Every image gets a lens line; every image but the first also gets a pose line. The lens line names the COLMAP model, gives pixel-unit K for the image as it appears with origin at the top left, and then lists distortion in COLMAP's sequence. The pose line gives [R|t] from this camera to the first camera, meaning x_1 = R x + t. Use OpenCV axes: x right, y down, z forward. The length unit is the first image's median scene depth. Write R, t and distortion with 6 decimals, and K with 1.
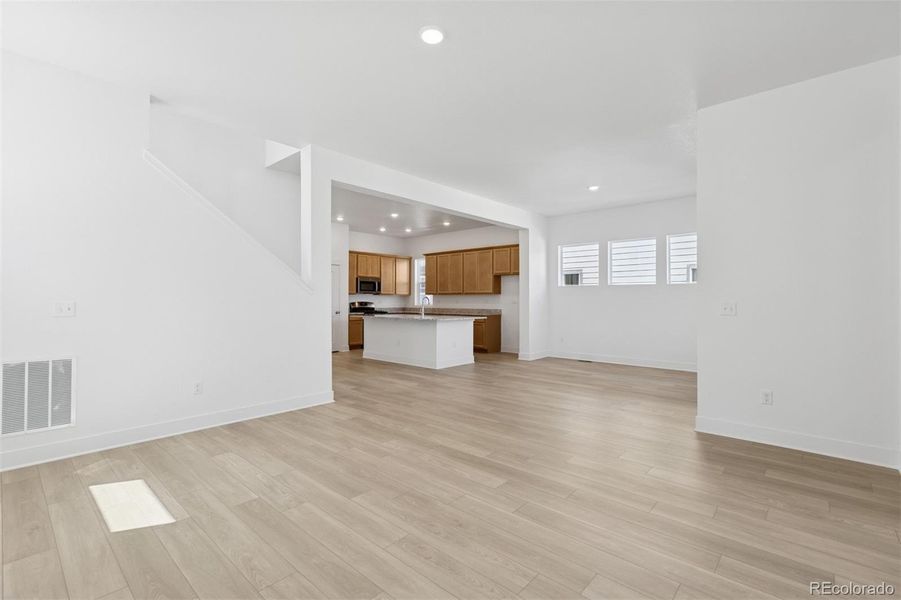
lens RADIAL K [[402.5, 0, 459.2], [0, 402.5, 300.2], [0, 0, 1]] dist [0.000550, 0.000097]
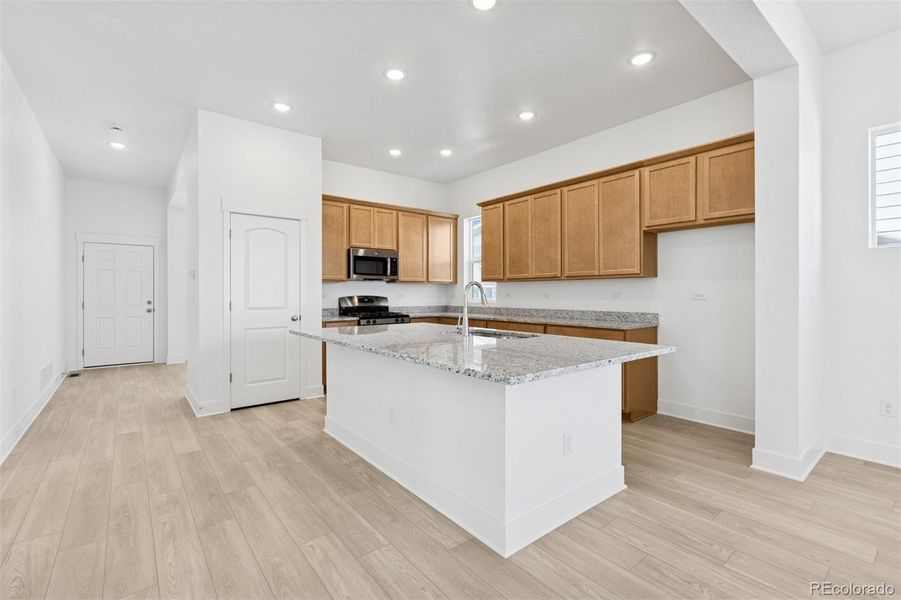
lens RADIAL K [[416.1, 0, 436.1], [0, 416.1, 297.0], [0, 0, 1]] dist [-0.002188, -0.000286]
pose [[0.977650, -0.001512, -0.210234, -0.030083], [0.002842, 0.999978, 0.006025, 0.002575], [0.210220, -0.006488, 0.977633, 0.485002]]
